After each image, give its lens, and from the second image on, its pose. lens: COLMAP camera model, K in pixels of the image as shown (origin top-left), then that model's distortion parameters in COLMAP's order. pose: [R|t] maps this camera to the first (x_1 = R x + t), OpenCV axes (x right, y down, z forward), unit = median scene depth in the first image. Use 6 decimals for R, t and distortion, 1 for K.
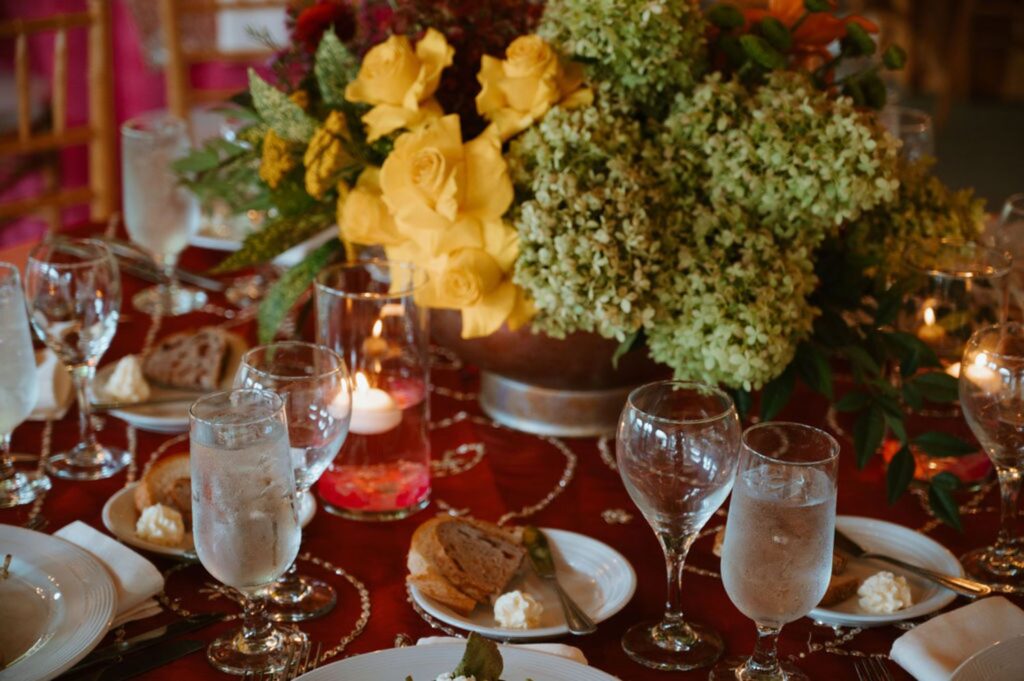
lens RADIAL K [[2102.9, 0, 512.0], [0, 2102.9, 340.5], [0, 0, 1]] dist [0.054170, 0.275168]
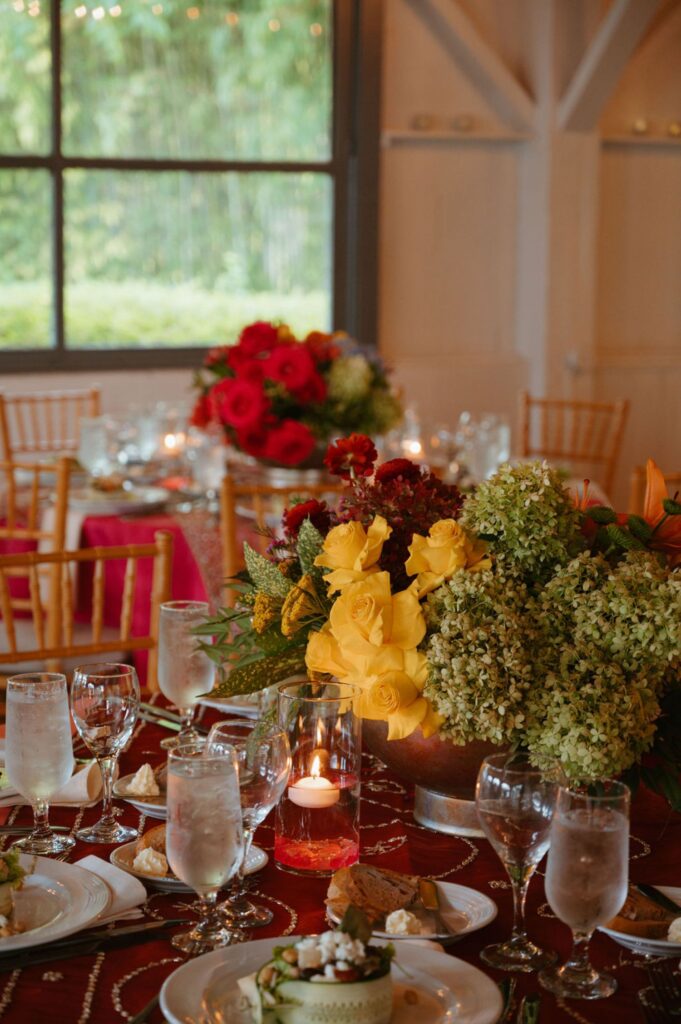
lens RADIAL K [[2218.1, 0, 340.5], [0, 2218.1, 512.0], [0, 0, 1]] dist [0.100843, -0.064121]
pose [[0.989491, 0.023158, -0.142730, 0.147901], [-0.055319, 0.972626, -0.225697, 0.181021], [0.133596, 0.231221, 0.963685, -0.394876]]
